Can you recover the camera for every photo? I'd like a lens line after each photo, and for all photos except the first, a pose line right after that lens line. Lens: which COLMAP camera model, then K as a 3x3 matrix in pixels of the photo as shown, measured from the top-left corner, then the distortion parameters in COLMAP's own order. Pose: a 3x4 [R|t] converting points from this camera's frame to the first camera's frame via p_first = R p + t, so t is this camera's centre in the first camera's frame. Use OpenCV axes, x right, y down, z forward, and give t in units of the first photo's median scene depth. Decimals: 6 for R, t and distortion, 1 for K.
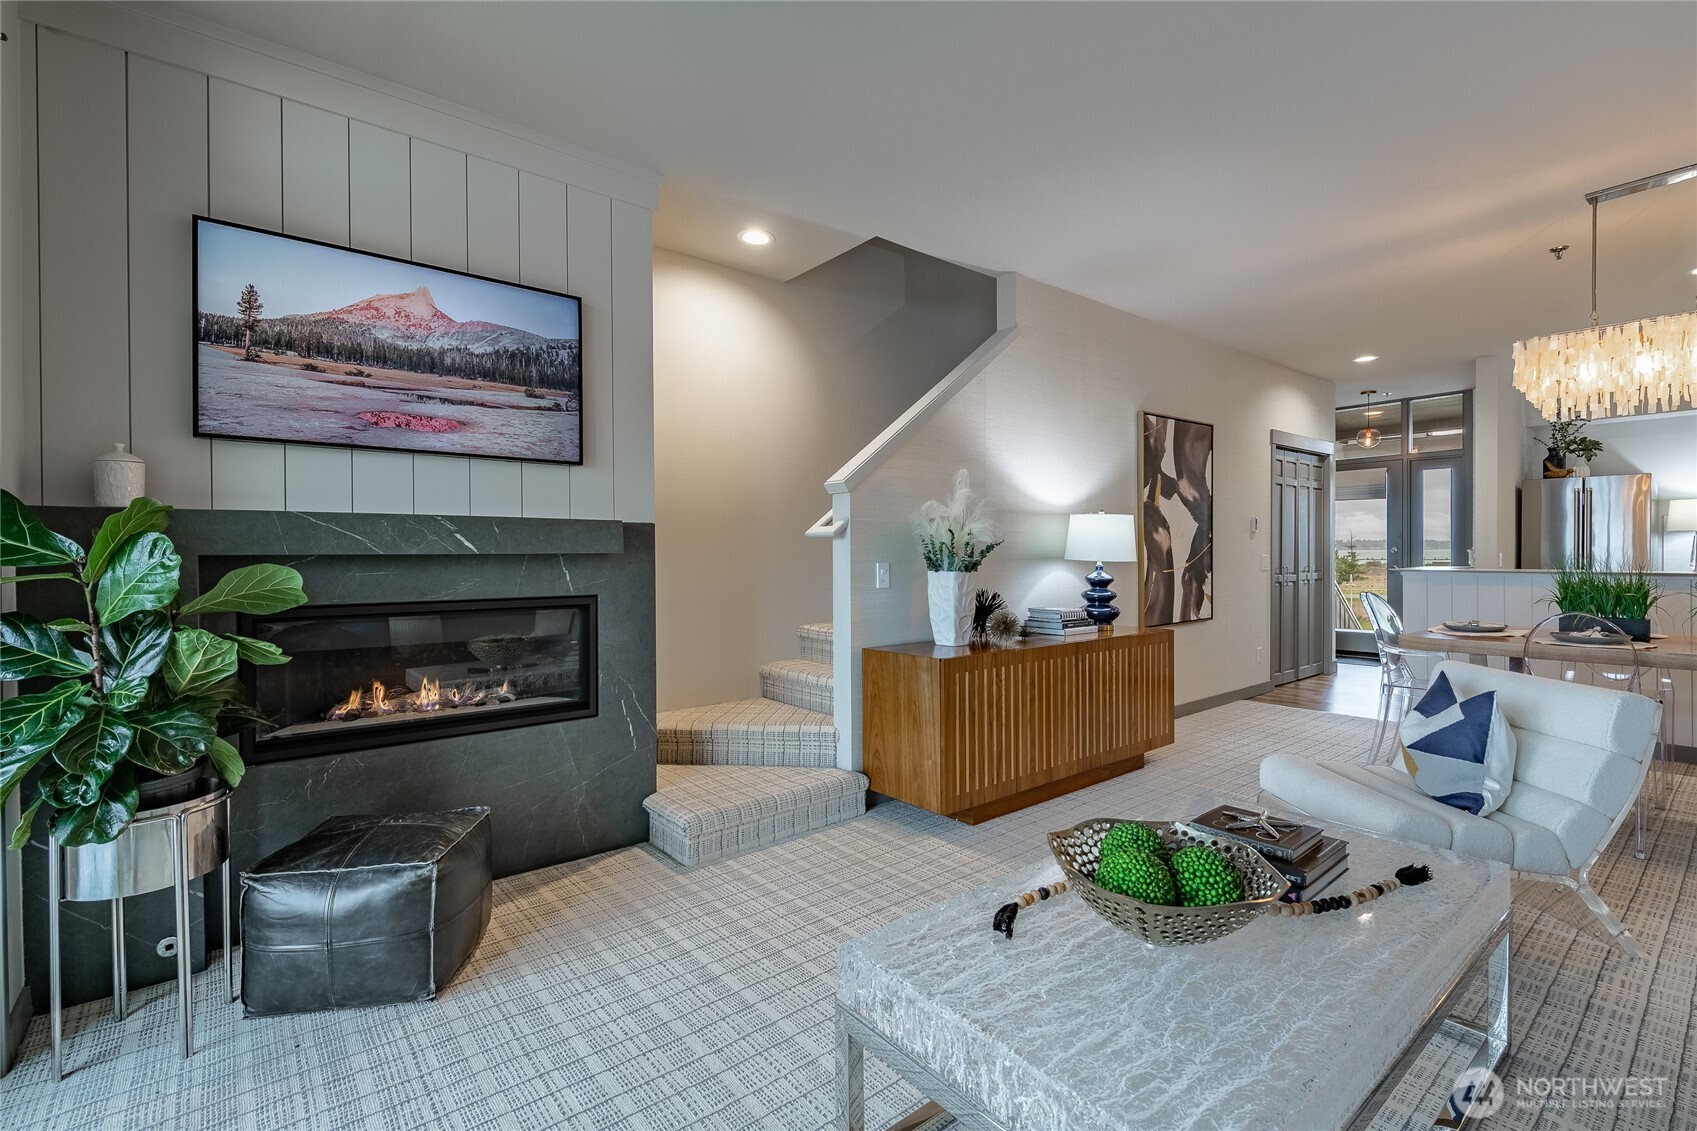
lens RADIAL K [[766.2, 0, 848.5], [0, 766.2, 565.5], [0, 0, 1]] dist [0.001229, 0.000024]
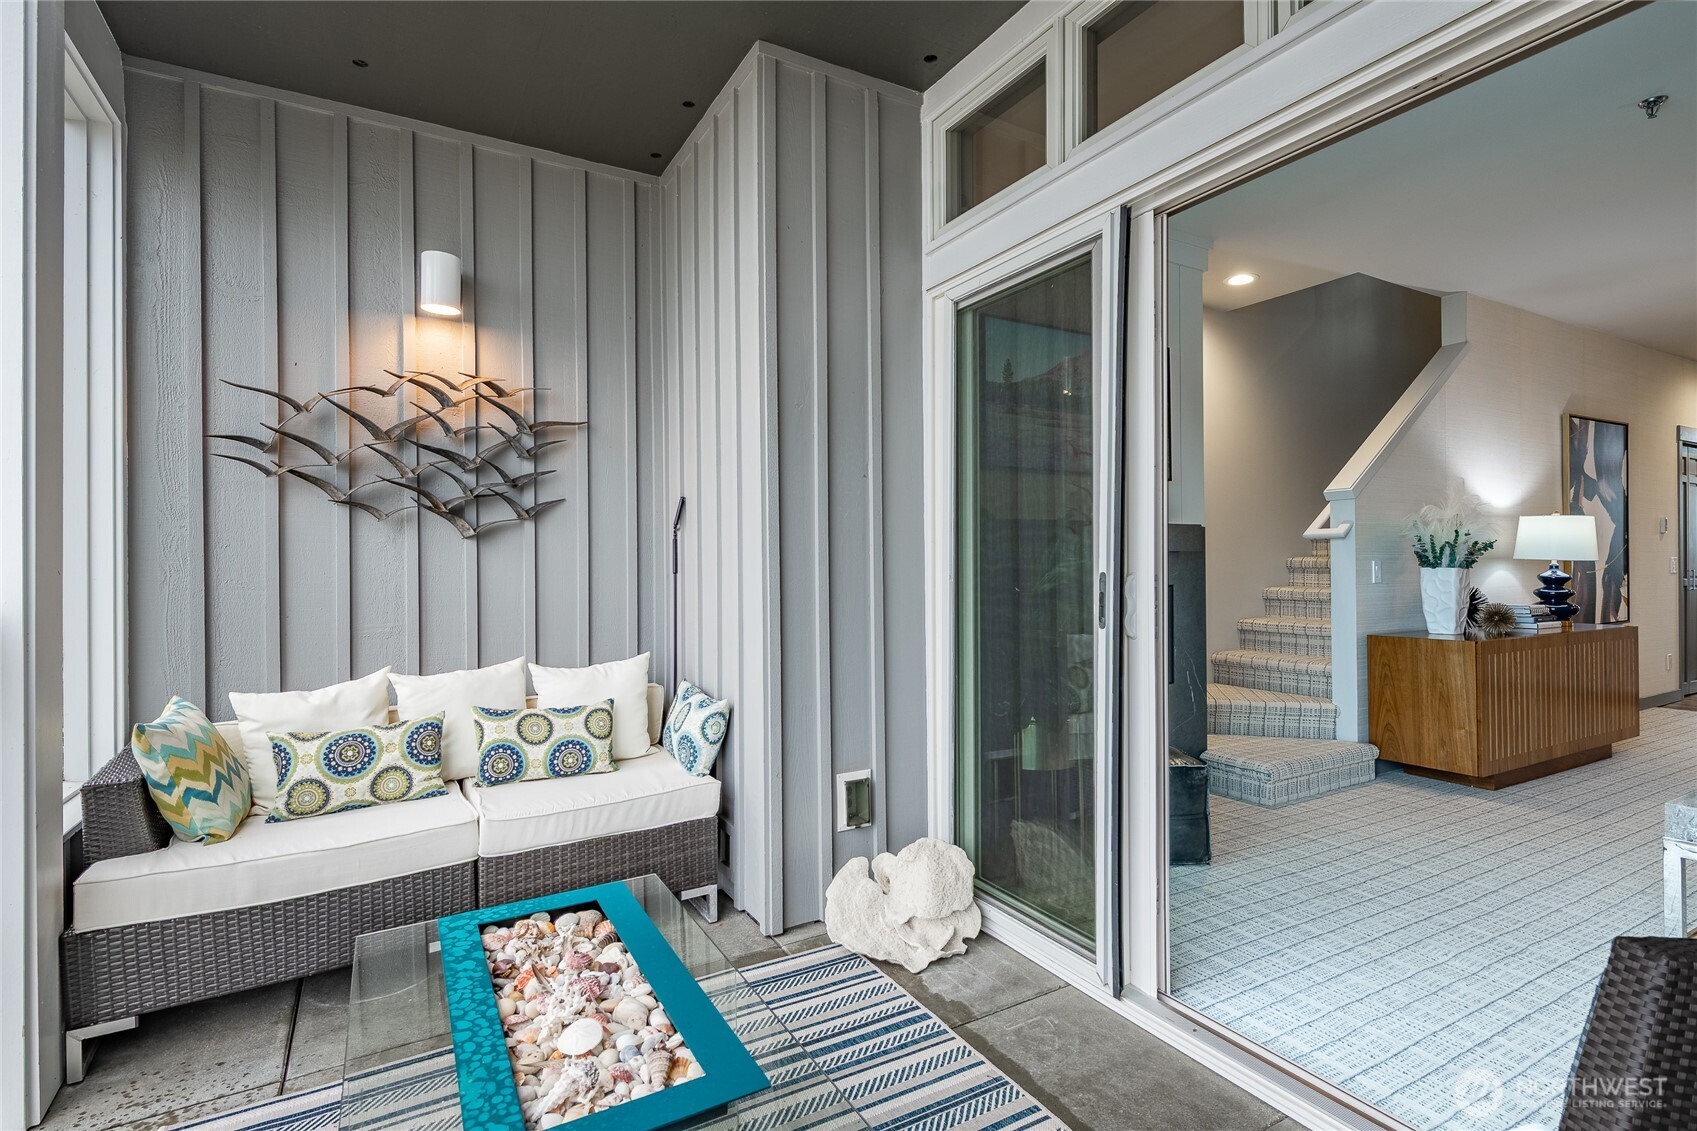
lens RADIAL K [[828.4, 0, 848.5], [0, 828.4, 565.5], [0, 0, 1]] dist [-0.000628, -0.000167]
pose [[0.984526, -0.001822, -0.175229, -0.454478], [-0.000764, 0.999892, -0.014687, 0.020039], [0.175237, 0.014593, 0.984418, -0.305598]]
